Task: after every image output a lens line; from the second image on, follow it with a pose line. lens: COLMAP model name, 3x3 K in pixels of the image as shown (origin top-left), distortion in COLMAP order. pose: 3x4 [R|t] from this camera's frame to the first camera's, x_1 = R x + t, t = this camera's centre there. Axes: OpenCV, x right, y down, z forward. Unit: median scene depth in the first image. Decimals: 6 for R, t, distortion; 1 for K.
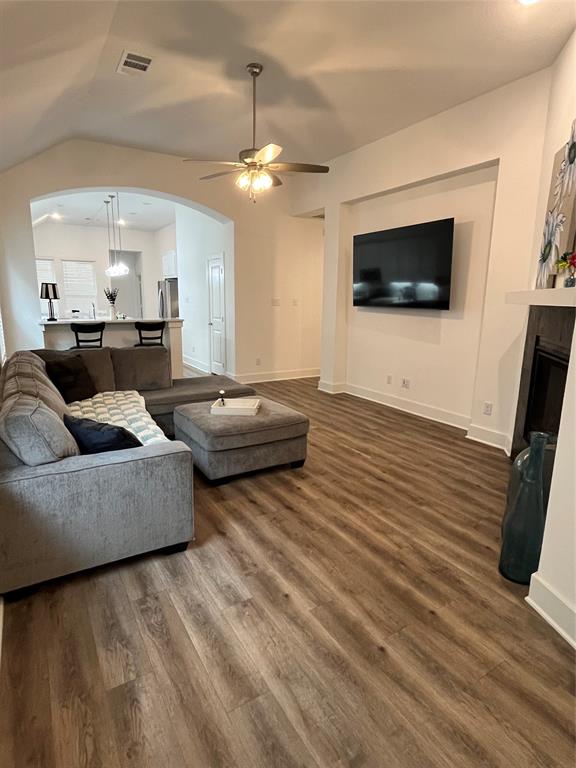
lens RADIAL K [[430.1, 0, 295.4], [0, 430.1, 385.0], [0, 0, 1]] dist [-0.005282, 0.003489]
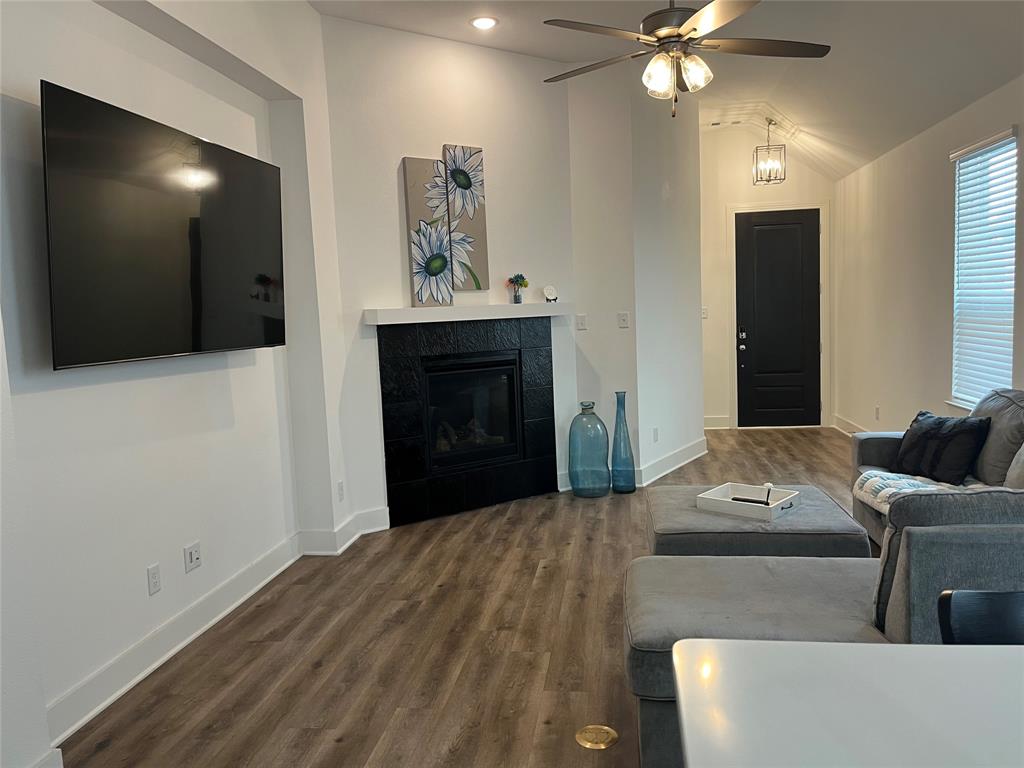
lens RADIAL K [[769.9, 0, 513.9], [0, 769.9, 386.6], [0, 0, 1]] dist [0.045217, -0.061759]
pose [[-0.764377, -0.043271, 0.643316, -0.475627], [0.161413, 0.953133, 0.255898, -0.345269], [-0.624238, 0.299442, -0.721569, 1.637632]]
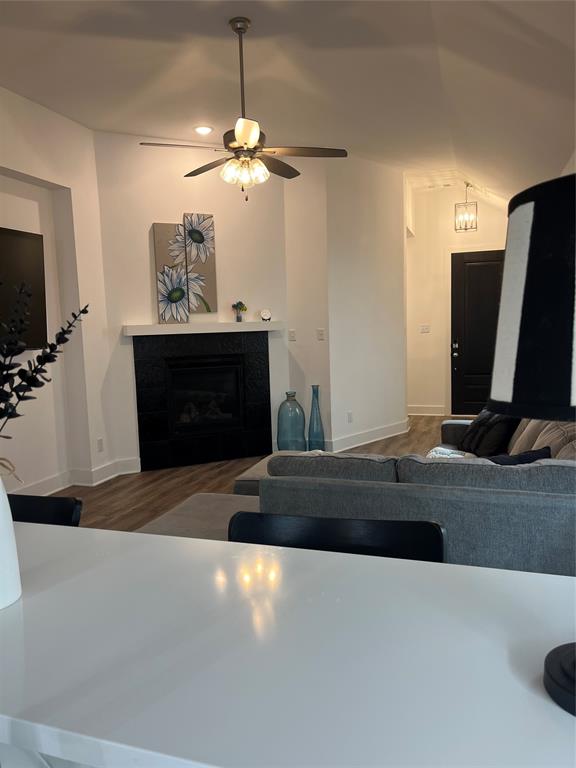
lens RADIAL K [[577.4, 0, 281.1], [0, 577.4, 385.3], [0, 0, 1]] dist [0.045217, -0.061759]
pose [[-0.637482, -0.070841, 0.767202, -0.802645], [0.178950, 0.954919, 0.236867, -0.311207], [-0.749396, 0.288289, -0.596066, 1.451683]]
